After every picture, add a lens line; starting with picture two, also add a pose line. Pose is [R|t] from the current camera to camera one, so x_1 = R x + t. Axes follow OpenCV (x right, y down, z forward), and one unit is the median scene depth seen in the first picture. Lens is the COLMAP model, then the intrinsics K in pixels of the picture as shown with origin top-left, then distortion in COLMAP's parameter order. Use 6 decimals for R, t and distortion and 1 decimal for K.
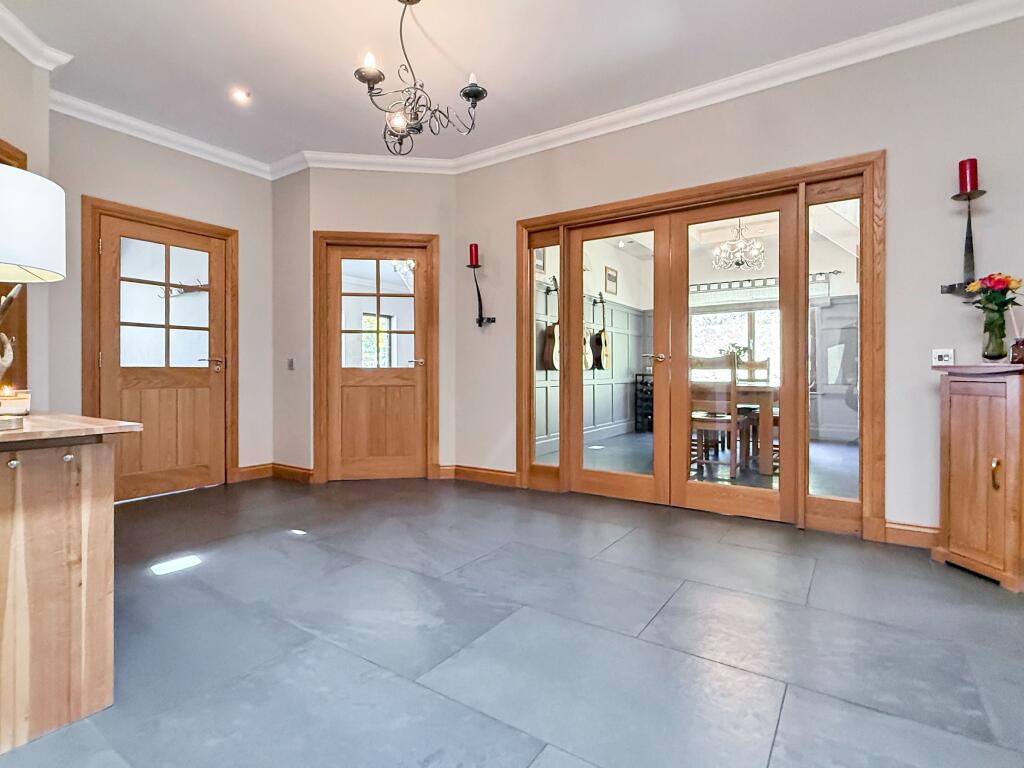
lens RADIAL K [[507.0, 0, 513.4], [0, 507.0, 369.9], [0, 0, 1]] dist [-0.001236, -0.000137]
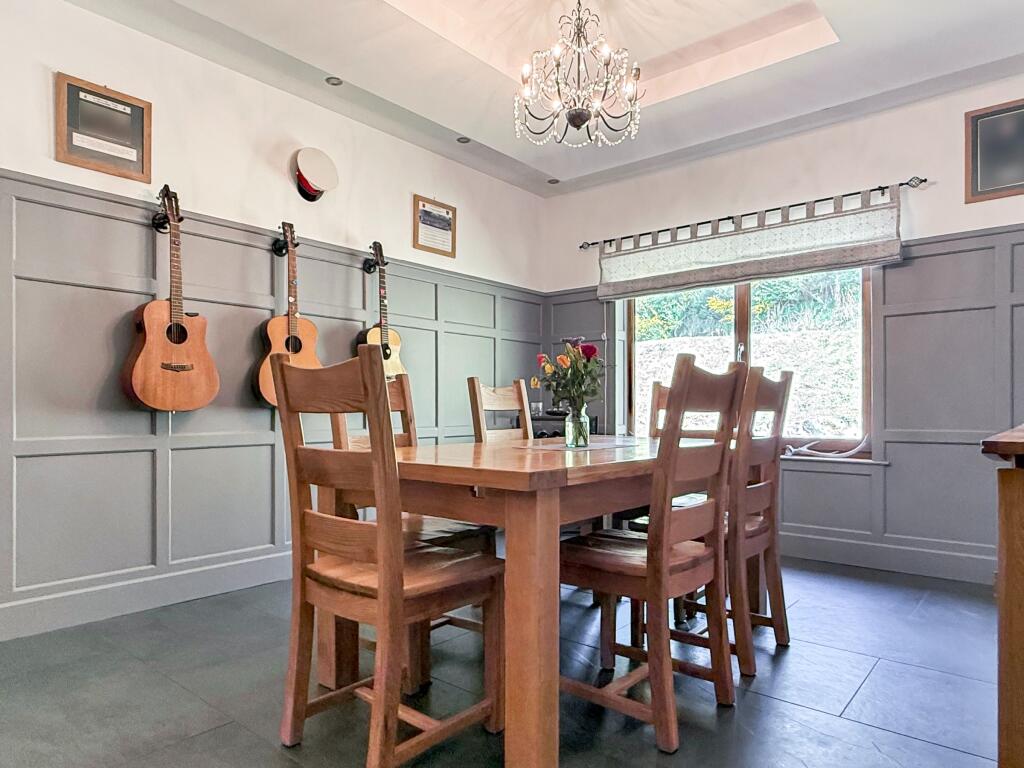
lens RADIAL K [[632.4, 0, 511.1], [0, 632.4, 405.7], [0, 0, 1]] dist [0.005633, 0.002186]
pose [[0.993774, 0.001996, -0.111395, 0.331911], [-0.002213, 0.999996, -0.001828, -0.001983], [0.111391, 0.002063, 0.993775, 0.400245]]
